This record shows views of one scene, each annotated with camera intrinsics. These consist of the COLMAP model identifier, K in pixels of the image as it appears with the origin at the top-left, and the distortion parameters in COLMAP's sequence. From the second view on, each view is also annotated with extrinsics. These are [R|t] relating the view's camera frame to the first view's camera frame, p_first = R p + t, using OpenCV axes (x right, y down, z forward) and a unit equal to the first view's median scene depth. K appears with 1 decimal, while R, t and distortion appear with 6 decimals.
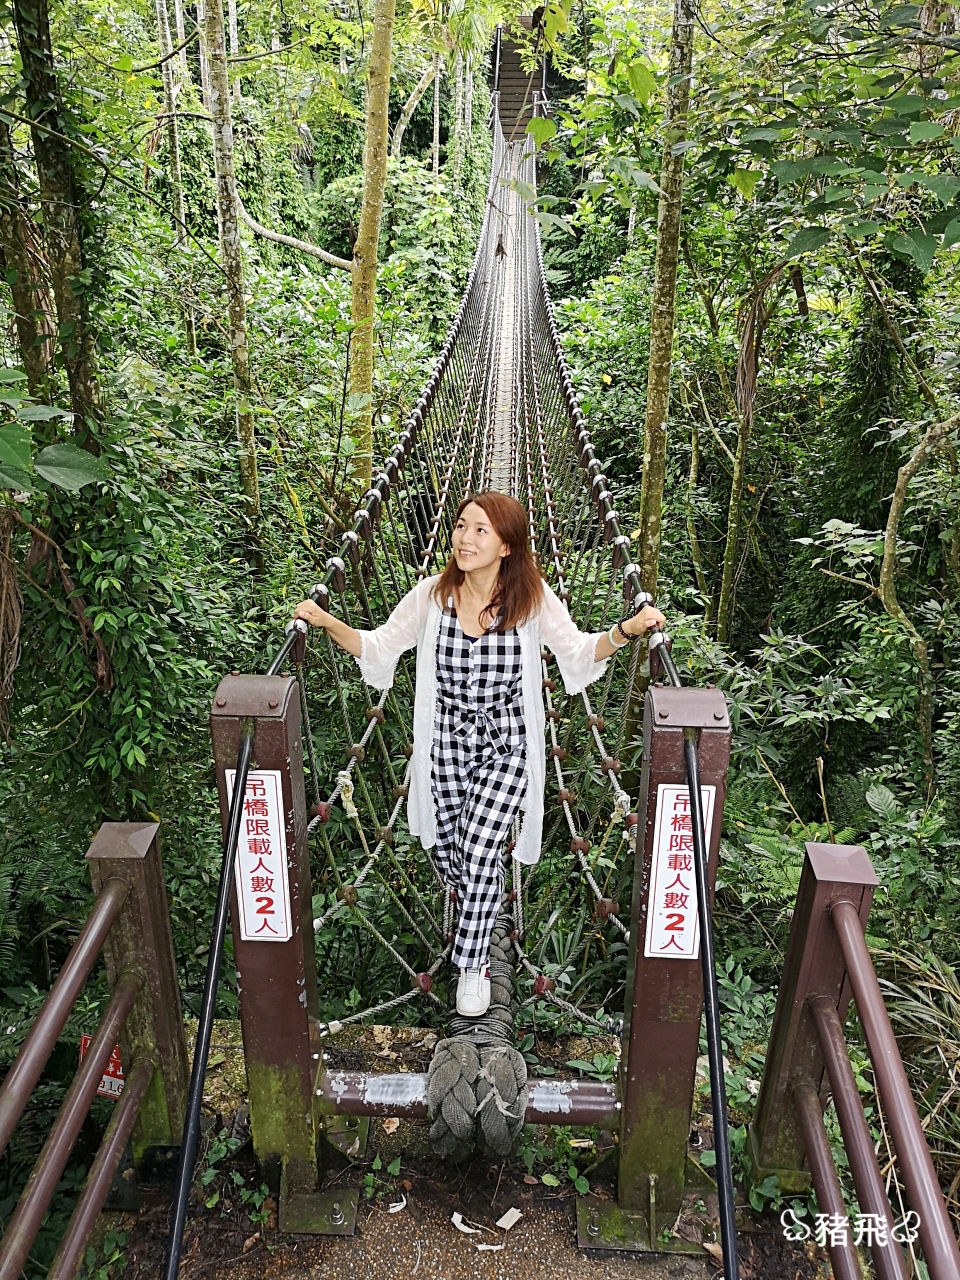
lens RADIAL K [[999.1, 0, 459.7], [0, 999.1, 563.8], [0, 0, 1]] dist [0.042937, -0.043409]
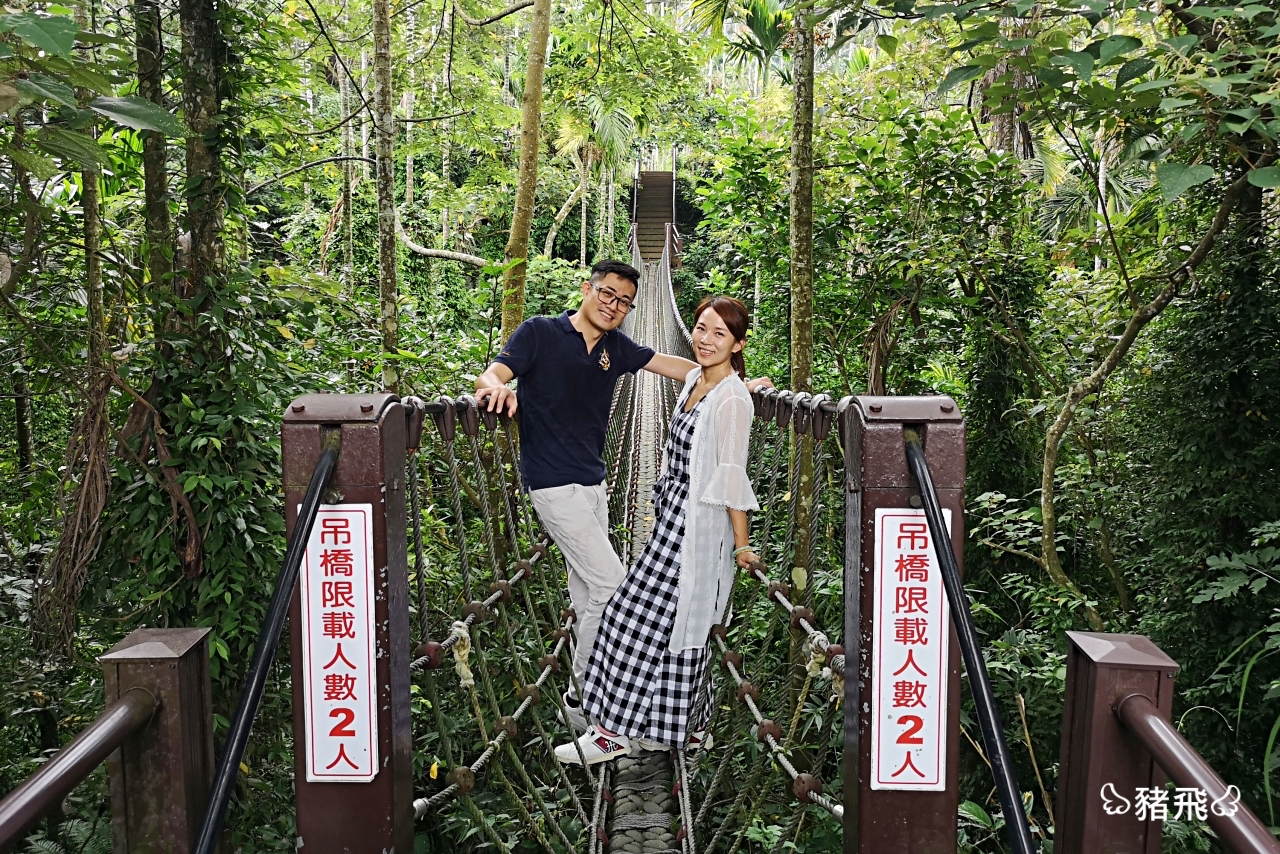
lens RADIAL K [[931.4, 0, 628.8], [0, 931.4, 366.8], [0, 0, 1]] dist [0.050972, -0.056604]
pose [[0.999631, -0.007204, 0.026179, -0.001569], [0.014331, 0.958914, -0.283334, 0.111060], [-0.023063, 0.283605, 0.958664, 0.106188]]
